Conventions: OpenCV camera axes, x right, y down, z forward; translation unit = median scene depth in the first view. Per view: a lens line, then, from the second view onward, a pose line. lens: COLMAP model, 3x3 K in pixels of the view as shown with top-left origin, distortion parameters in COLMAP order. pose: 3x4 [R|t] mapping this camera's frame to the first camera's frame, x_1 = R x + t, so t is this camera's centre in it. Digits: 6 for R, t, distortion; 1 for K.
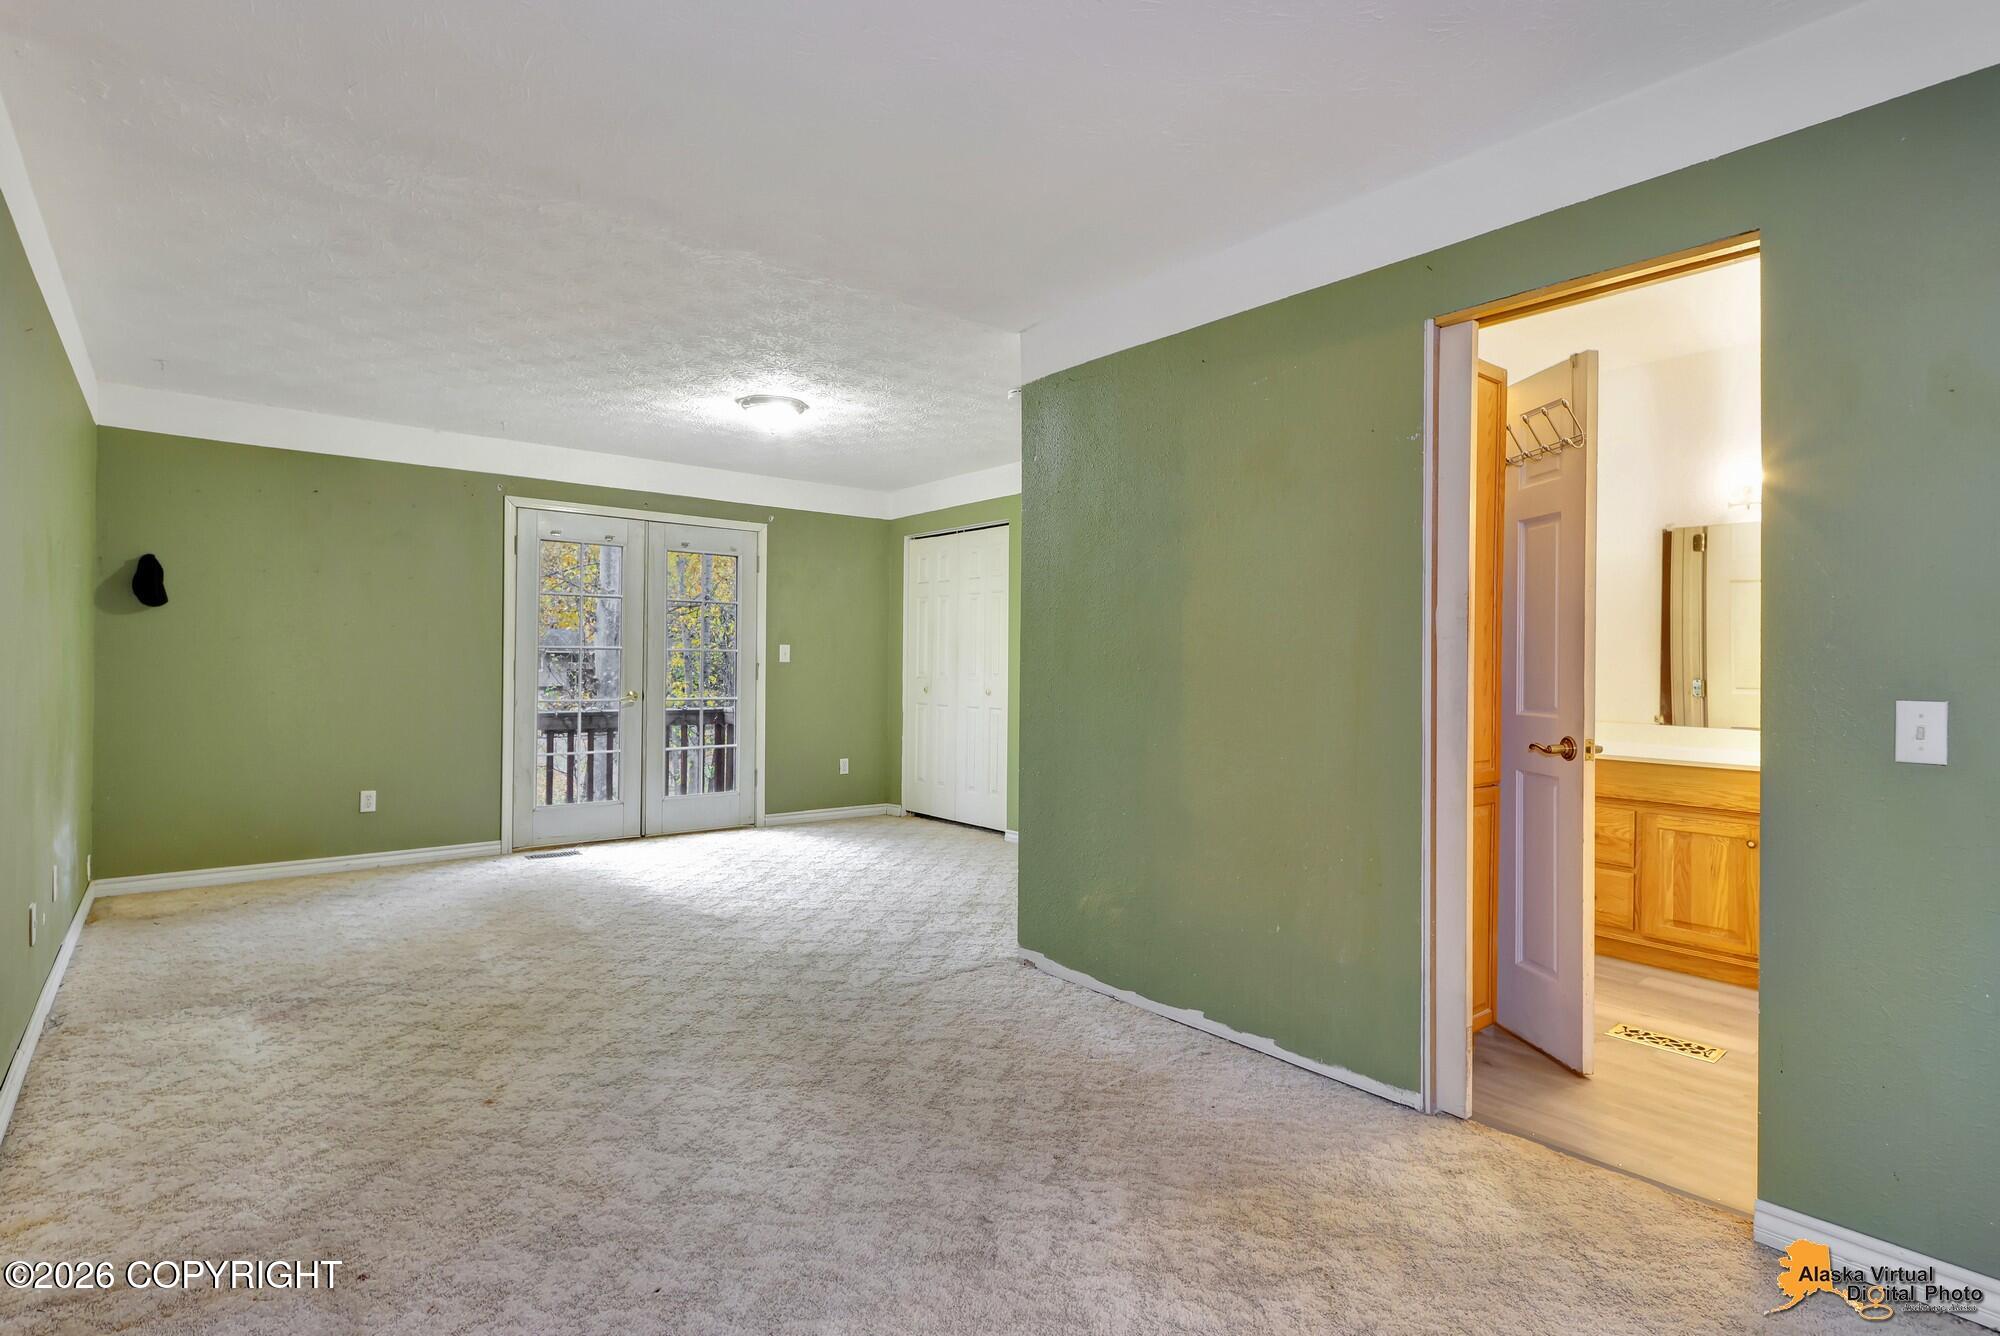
lens RADIAL K [[950.8, 0, 997.3], [0, 950.8, 671.1], [0, 0, 1]] dist [0.011352, -0.007499]
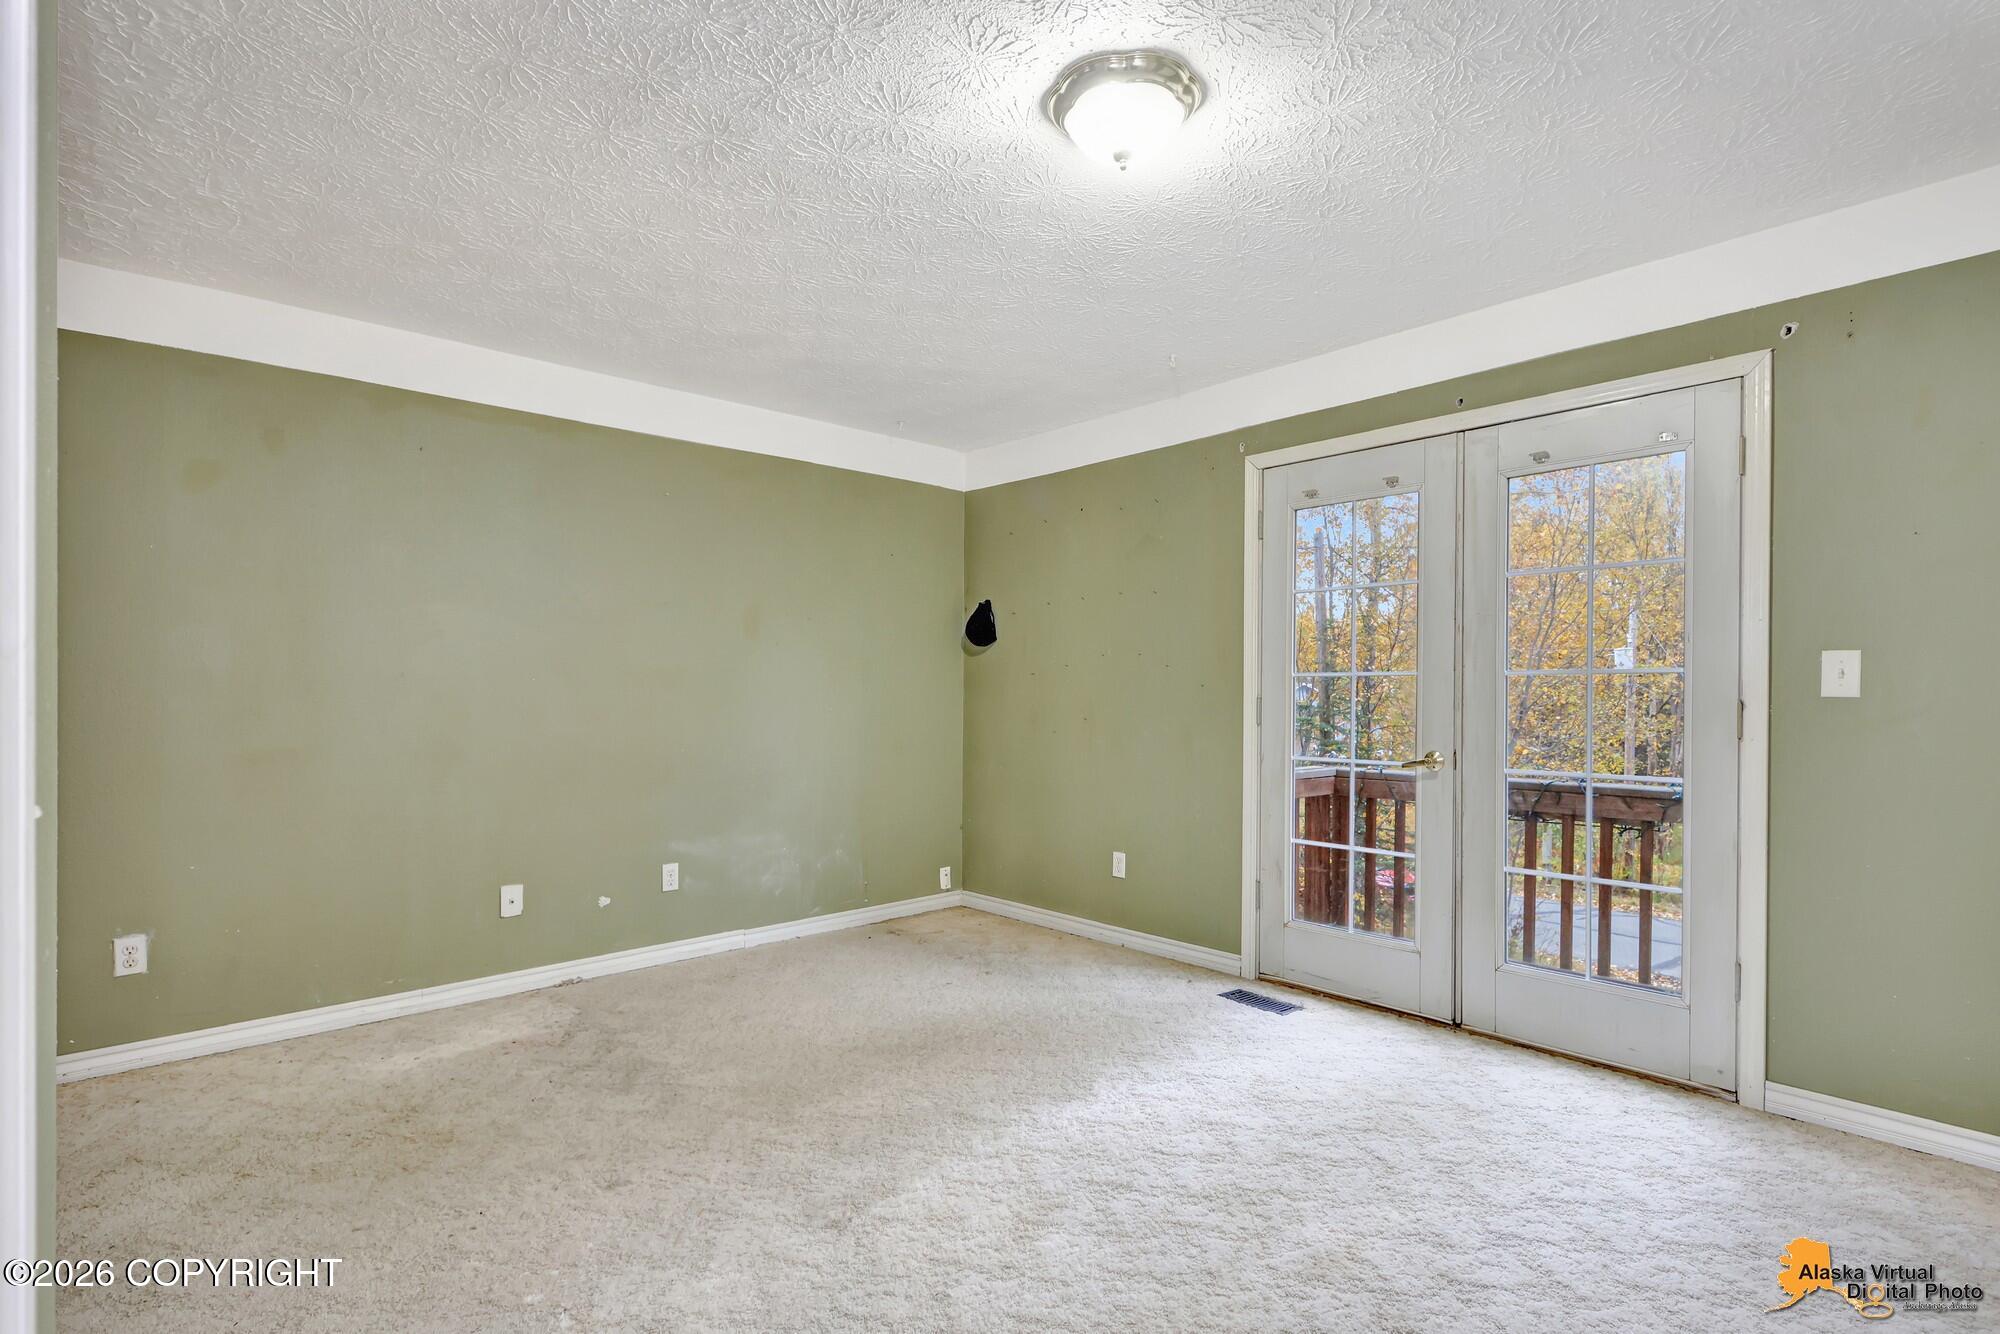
lens RADIAL K [[959.4, 0, 995.2], [0, 959.4, 699.6], [0, 0, 1]] dist [0.003390, -0.000403]
pose [[0.052316, -0.000426, -0.998631, 0.196957], [-0.005921, 0.999982, -0.000737, -0.008629], [0.998613, 0.005951, 0.052312, 0.924833]]
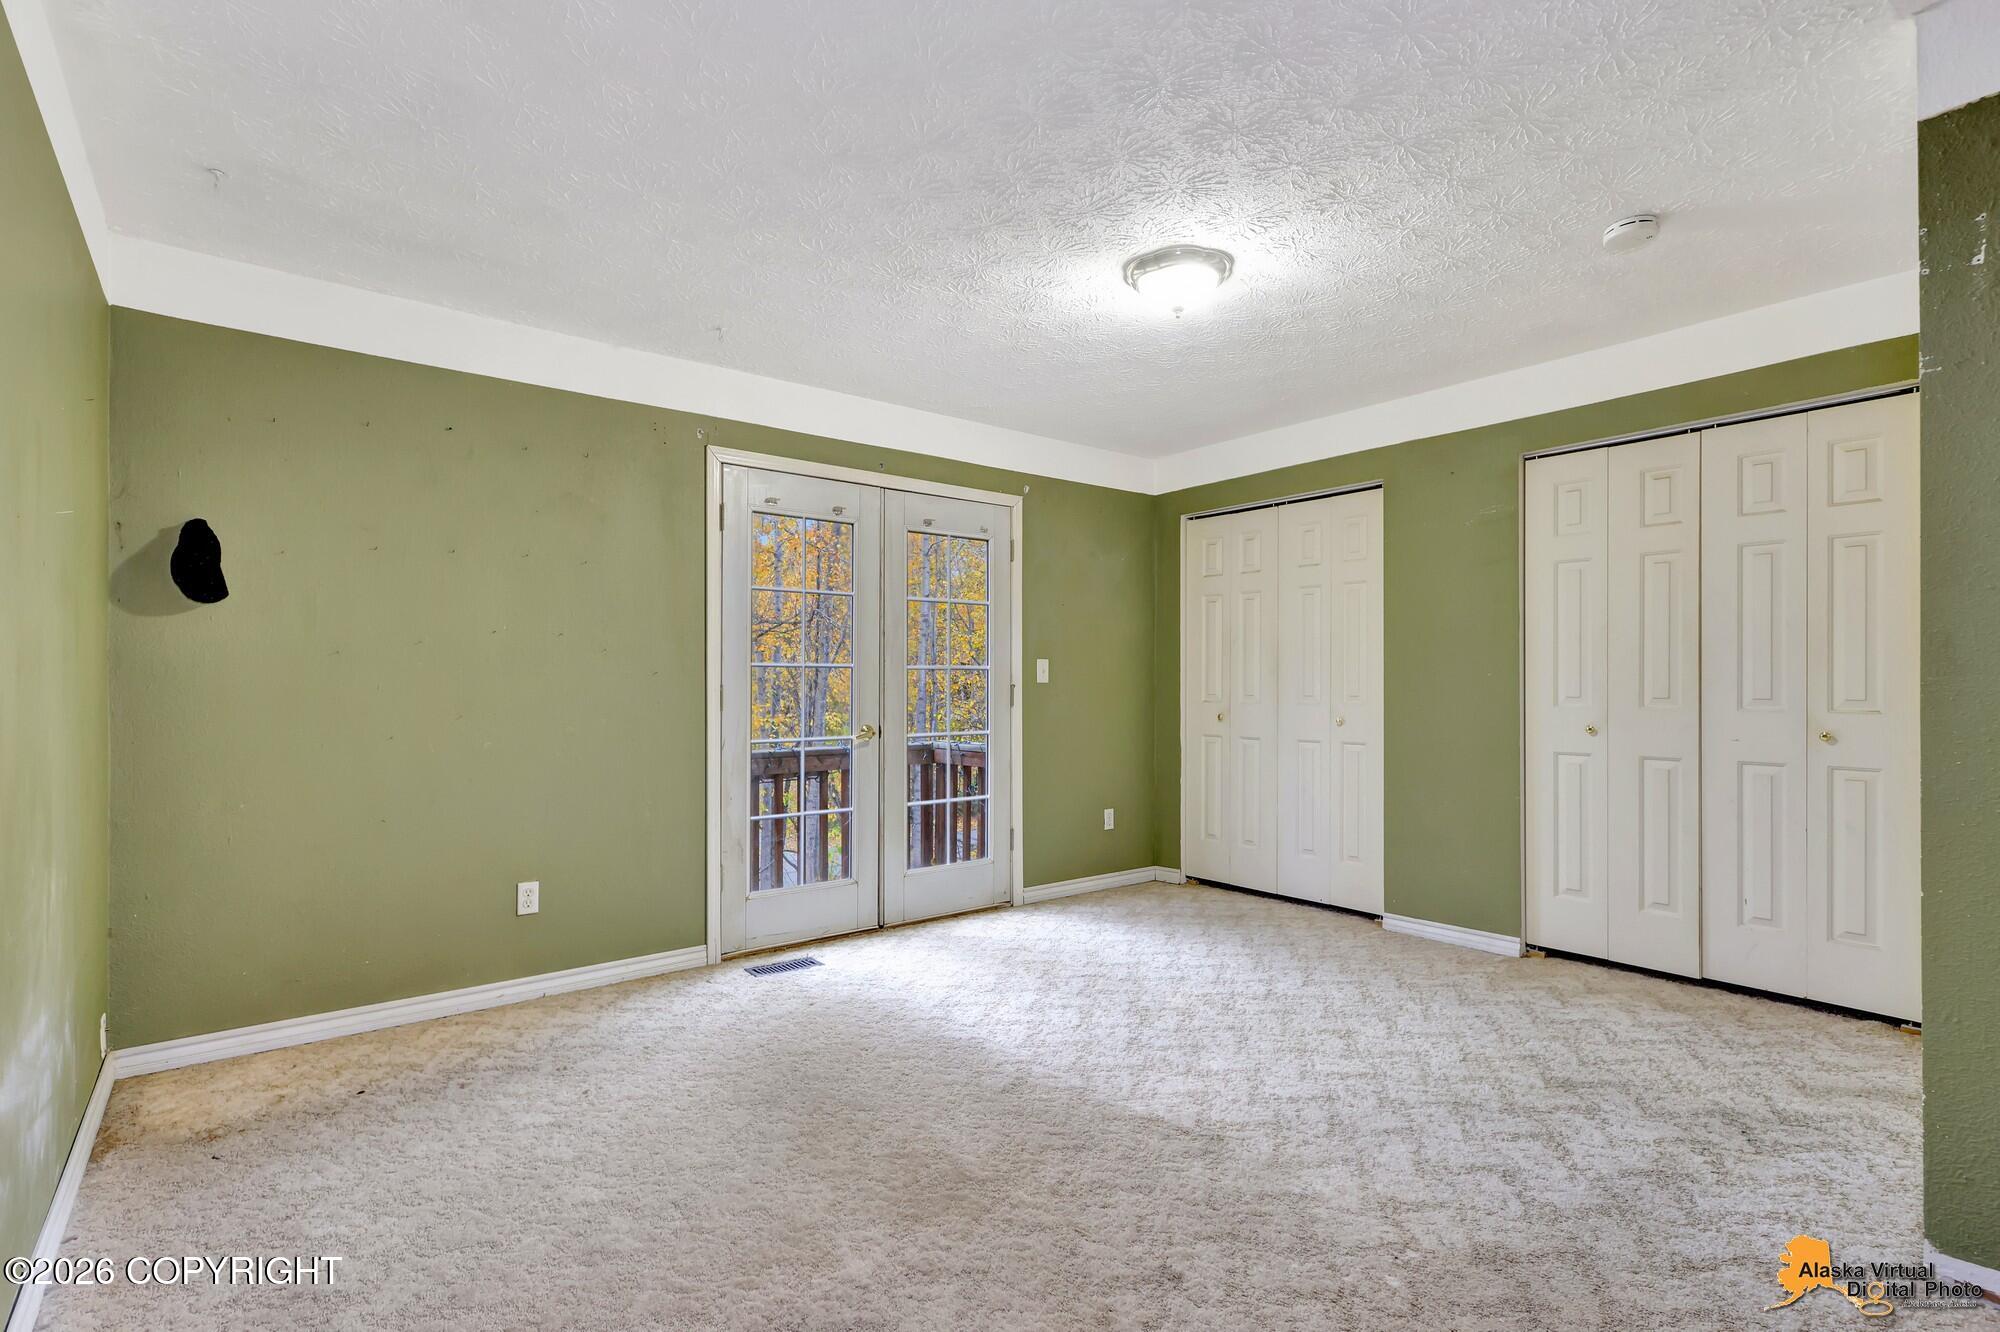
lens RADIAL K [[928.5, 0, 1010.1], [0, 928.5, 690.6], [0, 0, 1]] dist [0.000767, -0.000204]
pose [[0.999864, -0.010399, -0.012784, -0.342593], [0.010401, 0.999946, 0.000129, -0.005308], [0.012782, -0.000262, 0.999918, 0.390076]]
